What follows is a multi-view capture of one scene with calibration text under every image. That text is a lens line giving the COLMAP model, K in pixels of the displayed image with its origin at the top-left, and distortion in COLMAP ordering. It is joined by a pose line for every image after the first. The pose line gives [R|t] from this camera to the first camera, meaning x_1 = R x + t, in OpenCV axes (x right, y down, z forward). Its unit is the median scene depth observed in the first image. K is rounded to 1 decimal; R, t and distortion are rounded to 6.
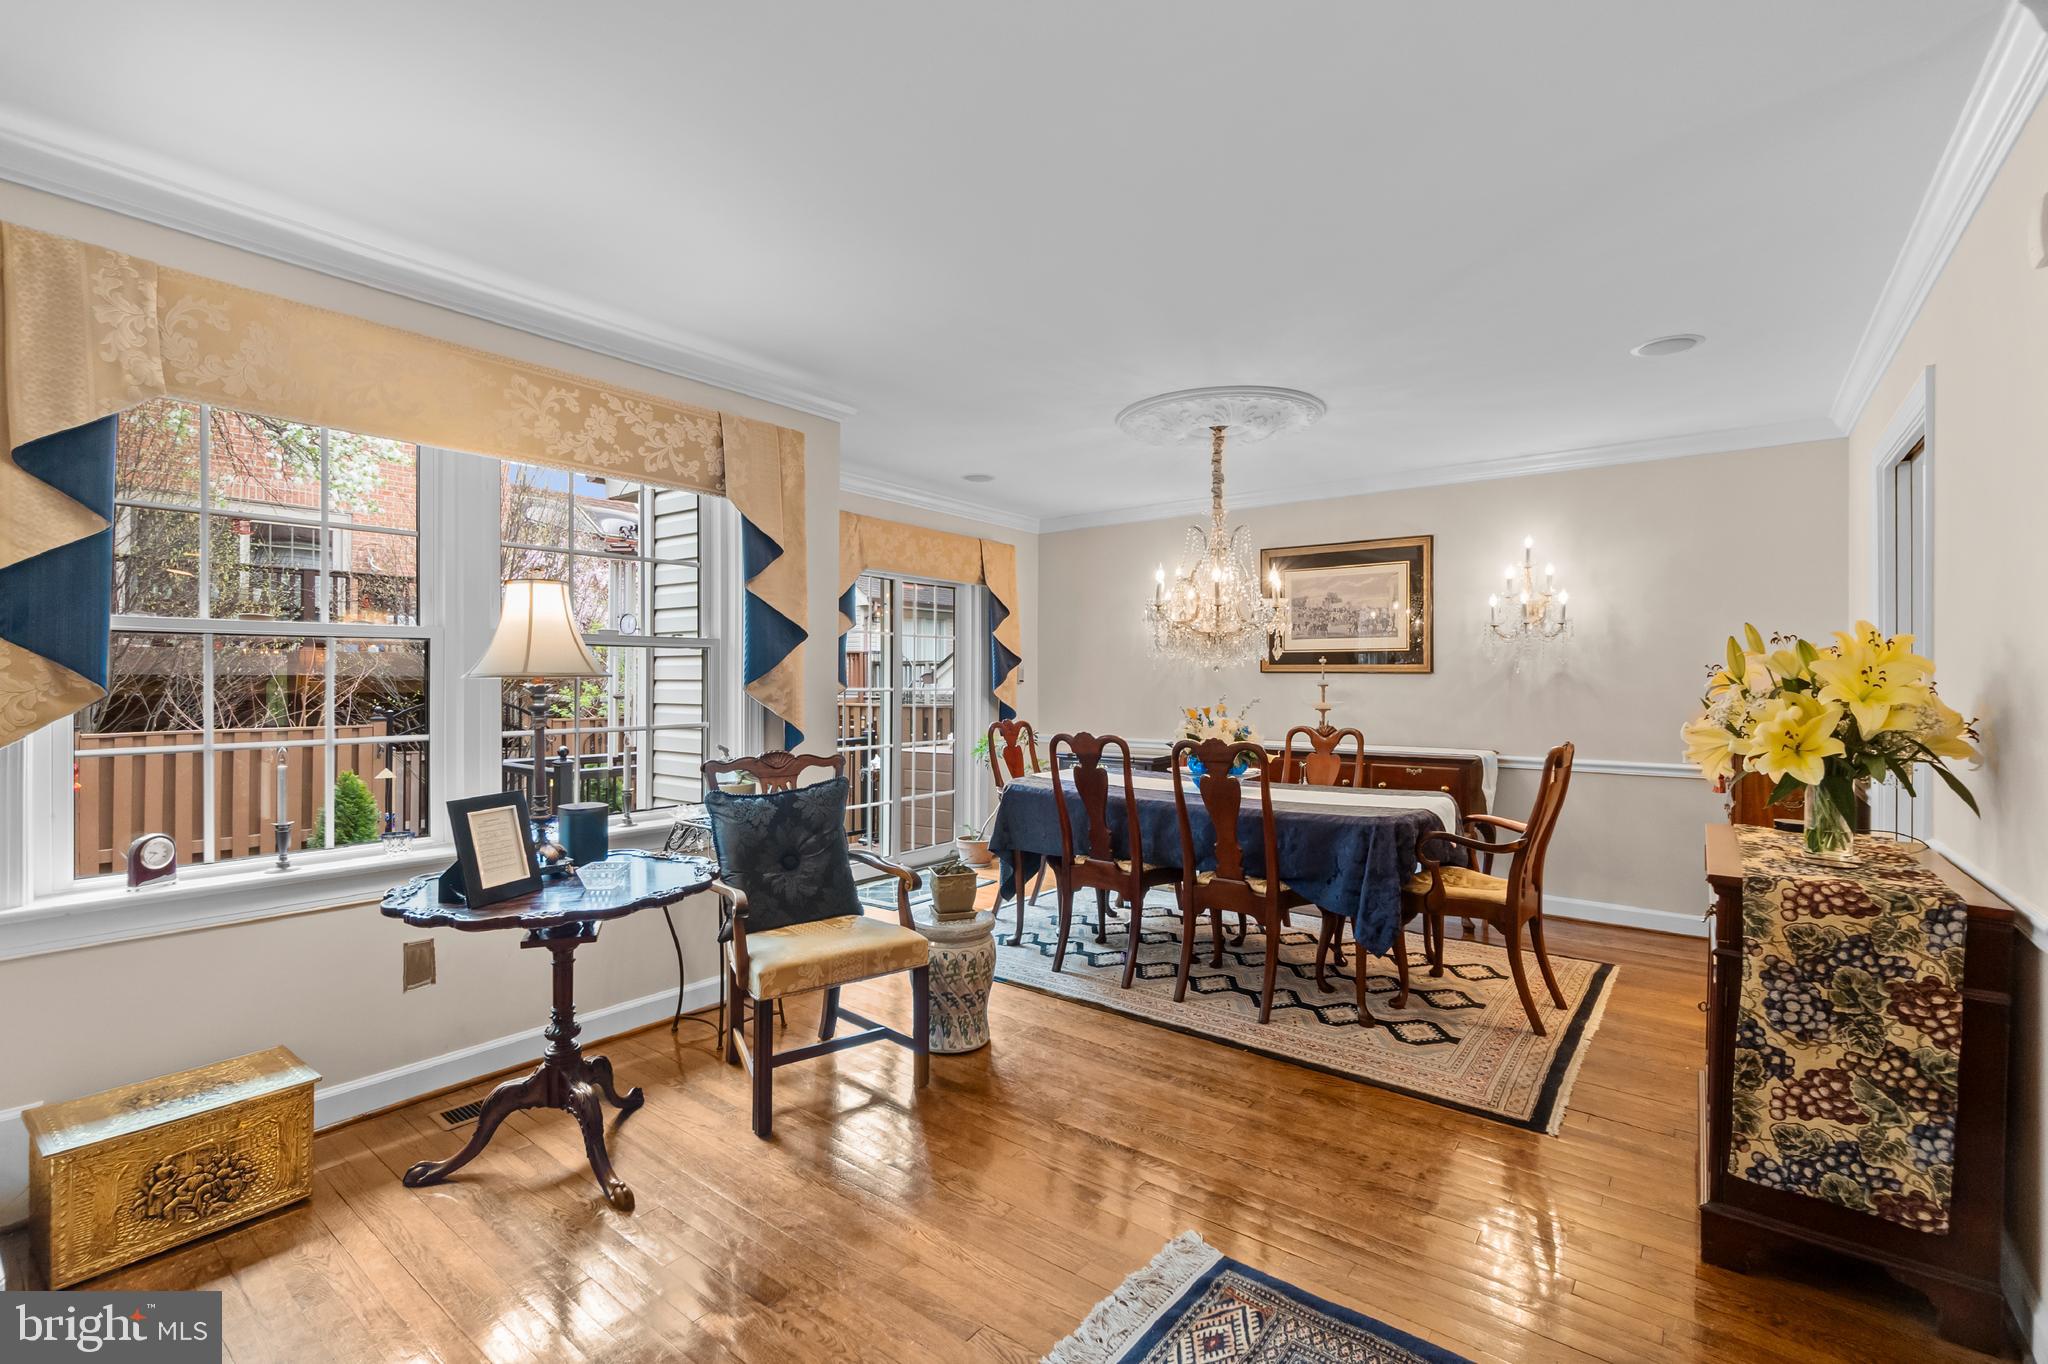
lens RADIAL K [[902.8, 0, 1030.0], [0, 902.8, 679.5], [0, 0, 1]] dist [-0.003733, 0.000145]
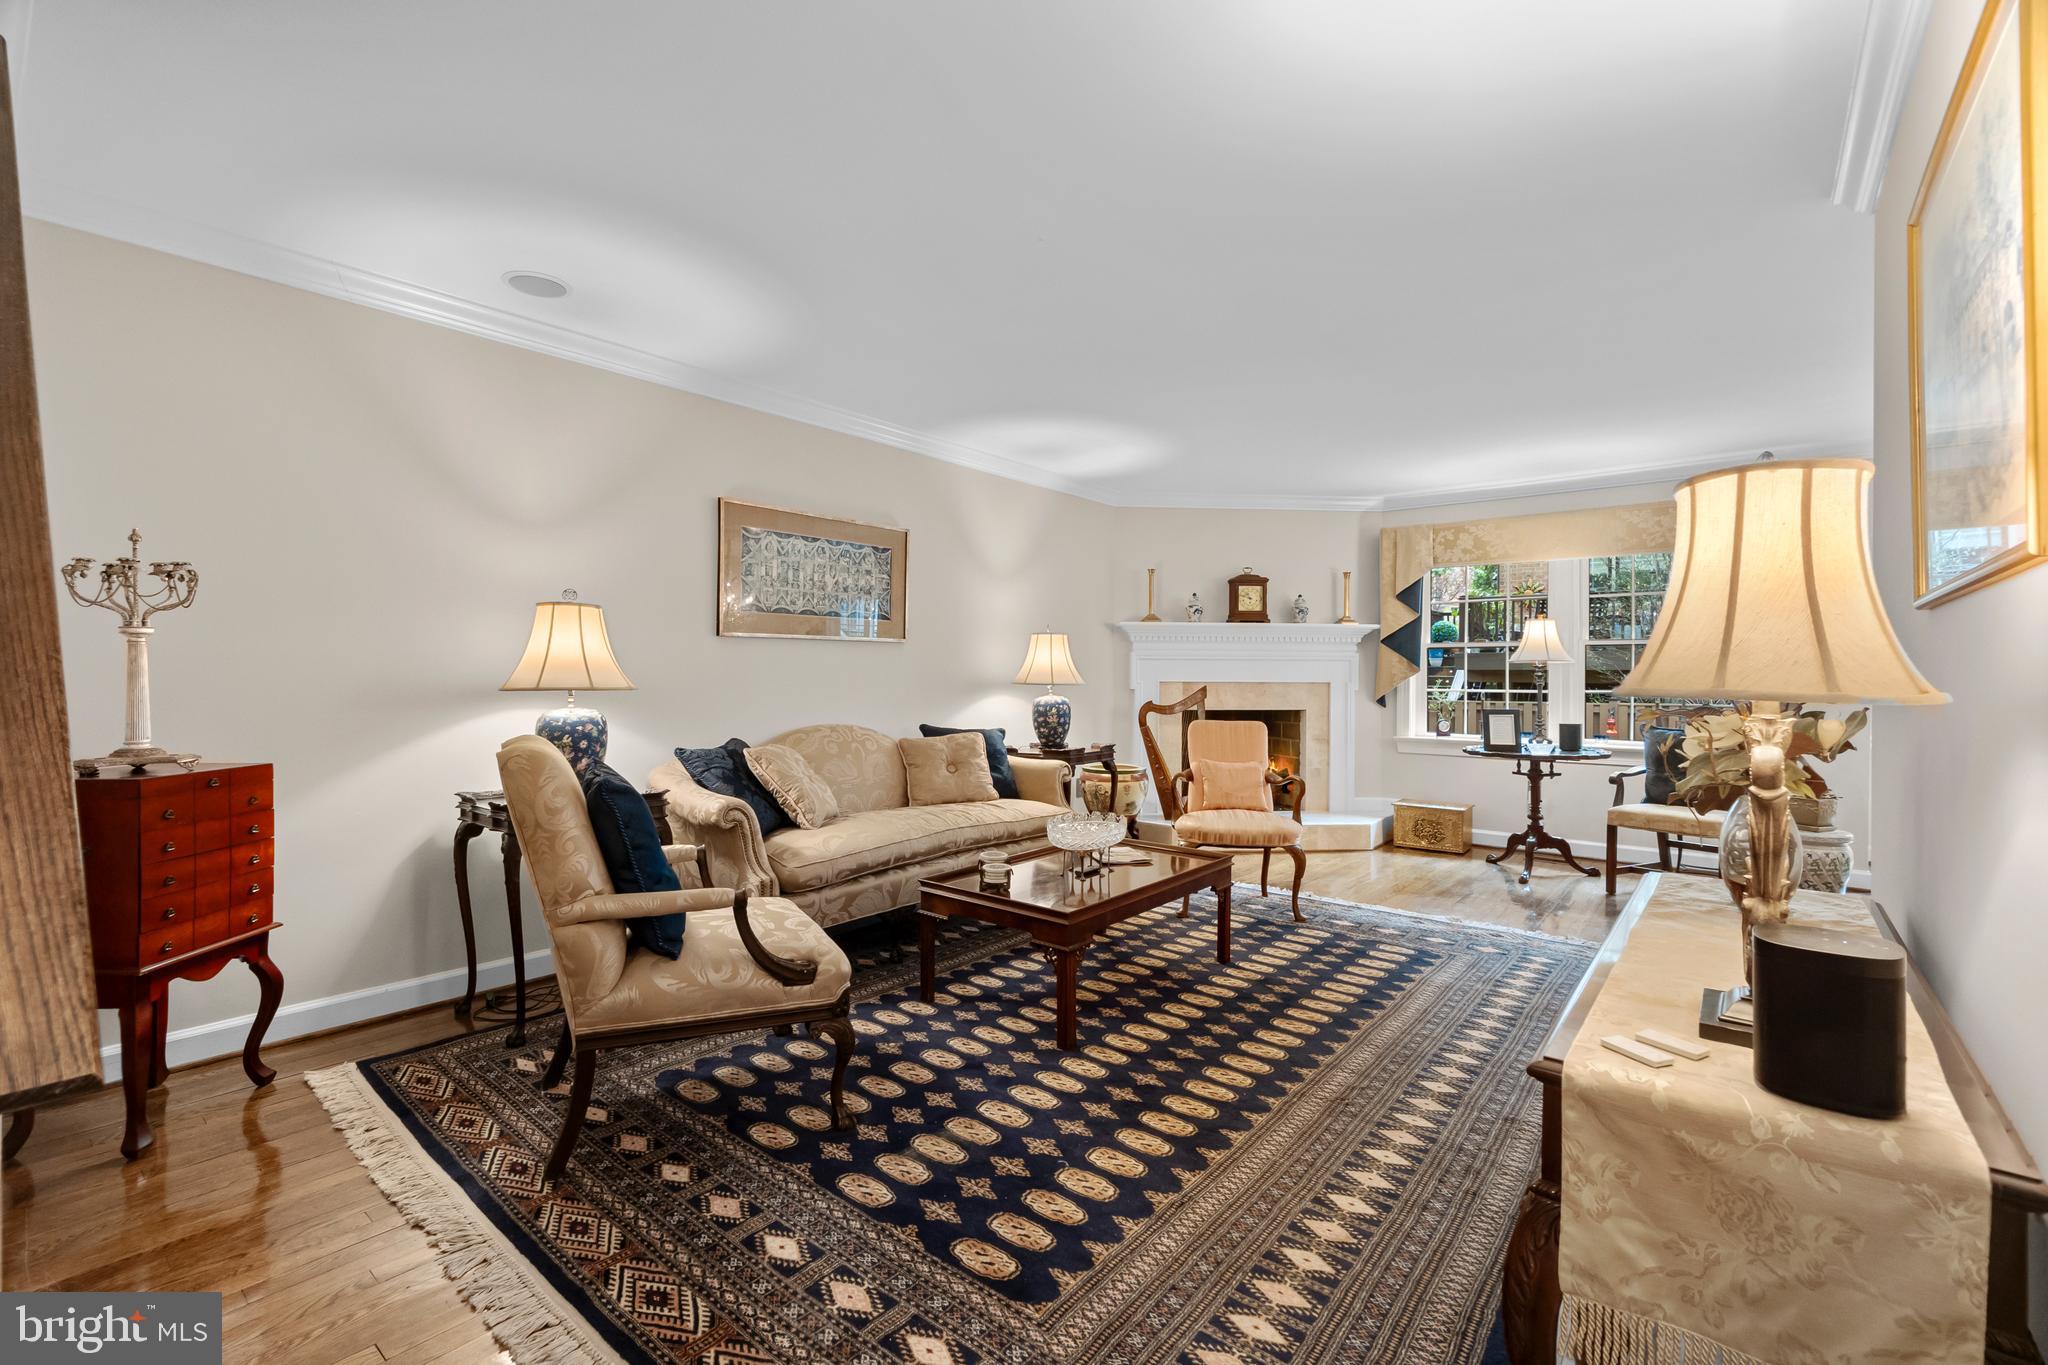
lens RADIAL K [[897.7, 0, 1031.3], [0, 897.7, 647.7], [0, 0, 1]] dist [0.000571, -0.000018]
pose [[-0.038360, -0.042415, -0.998363, 1.192142], [-0.002015, 0.999100, -0.042369, 0.043130], [0.999262, 0.000386, -0.038411, -0.118577]]
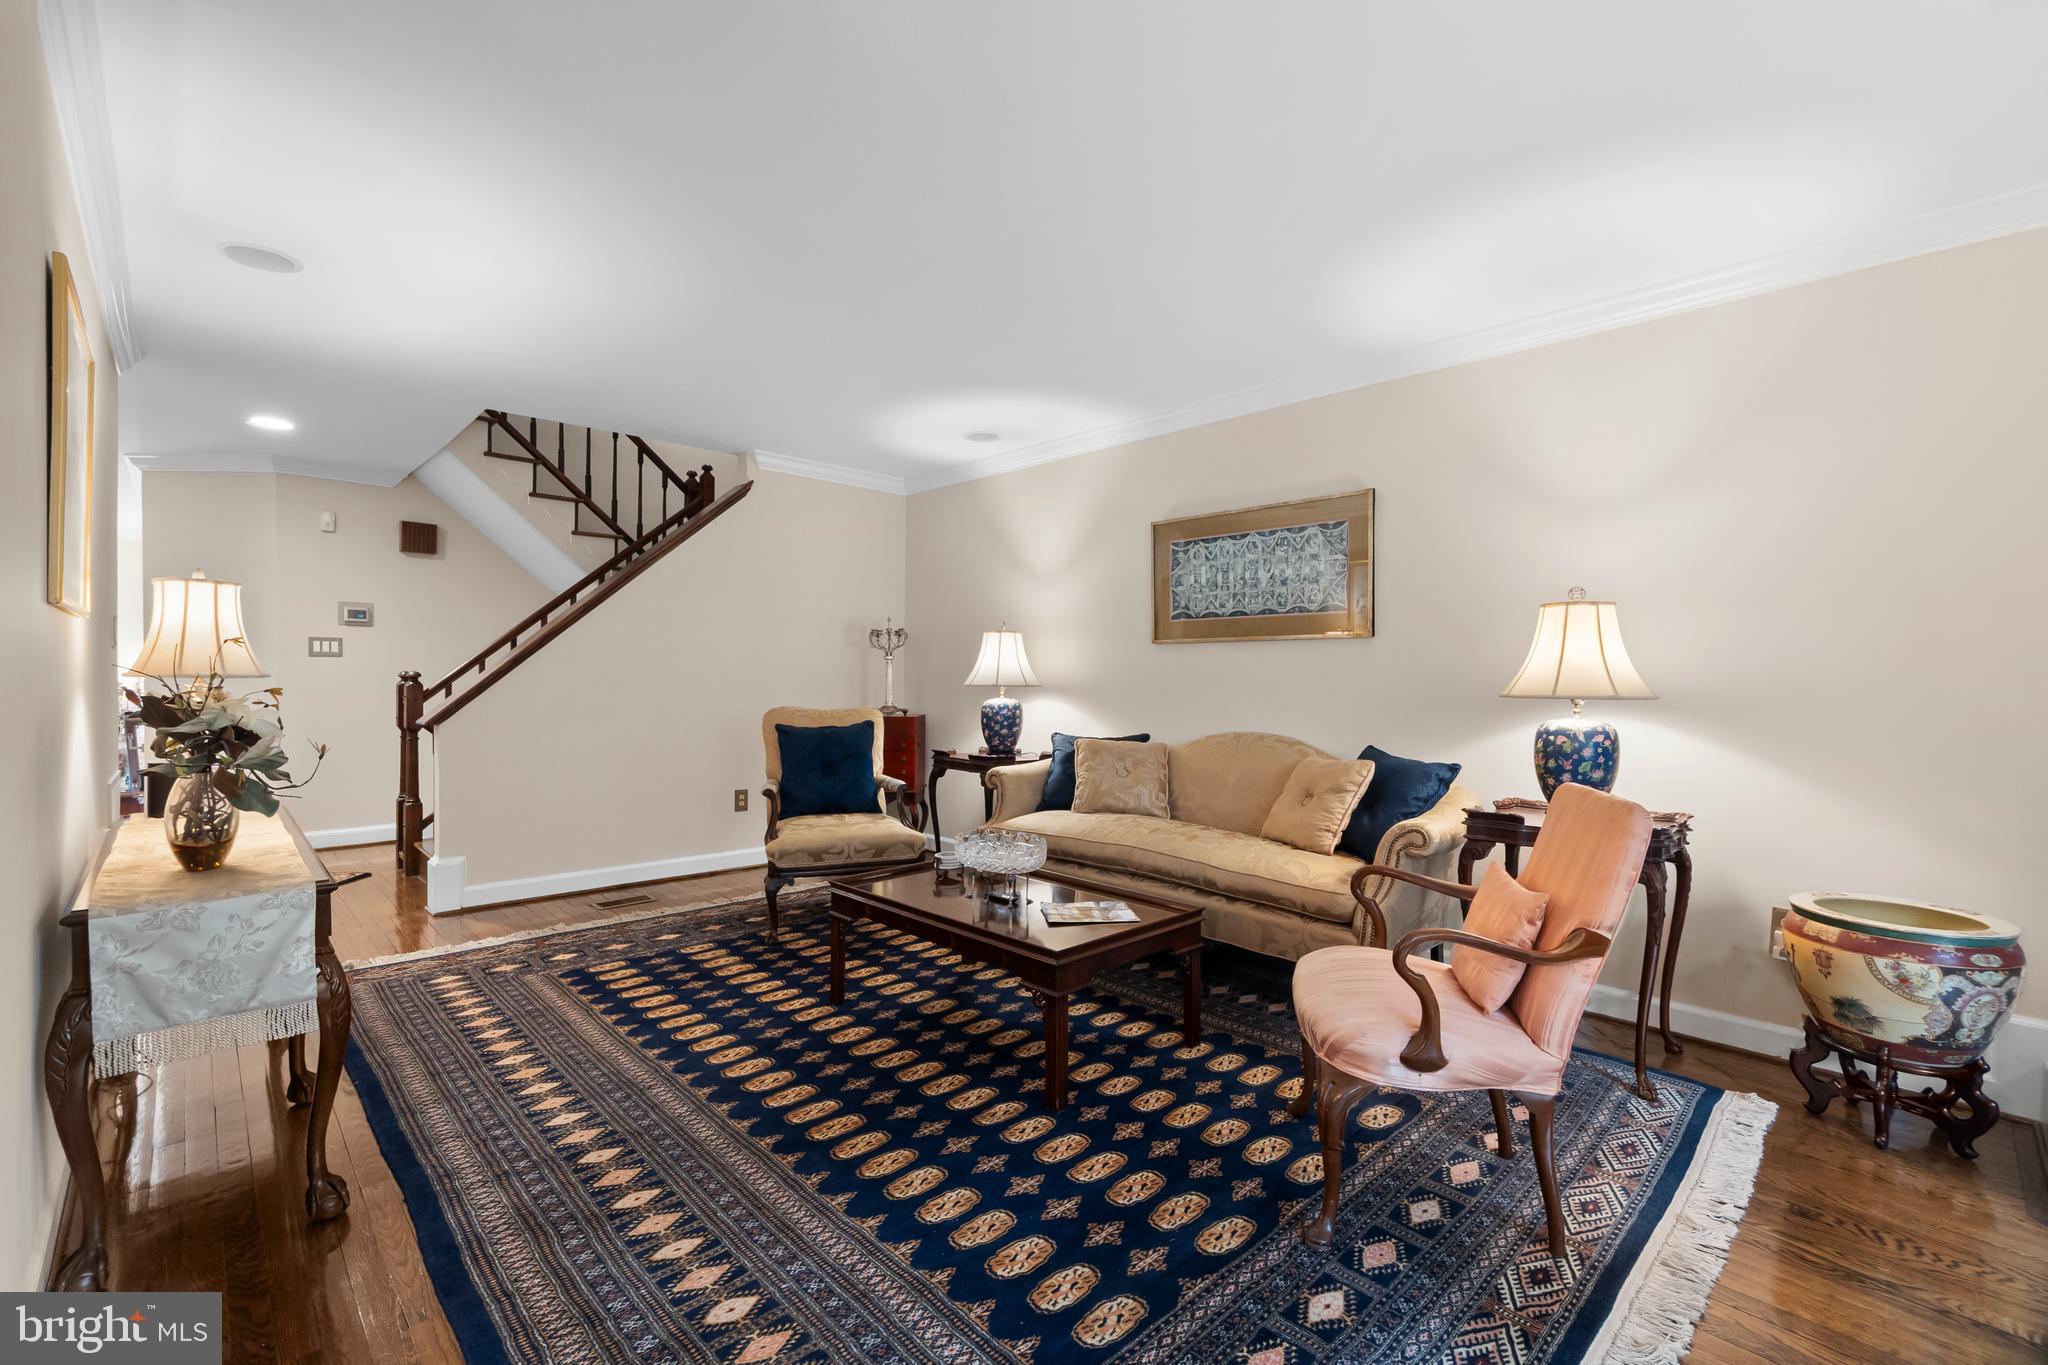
lens RADIAL K [[902.8, 0, 1030.0], [0, 902.8, 680.0], [0, 0, 1]] dist [-0.003733, 0.000145]
pose [[-0.984772, -0.019296, 0.172775, 0.064000], [-0.018196, 0.999803, 0.007947, 0.026801], [-0.172895, 0.004682, -0.984929, 0.730525]]
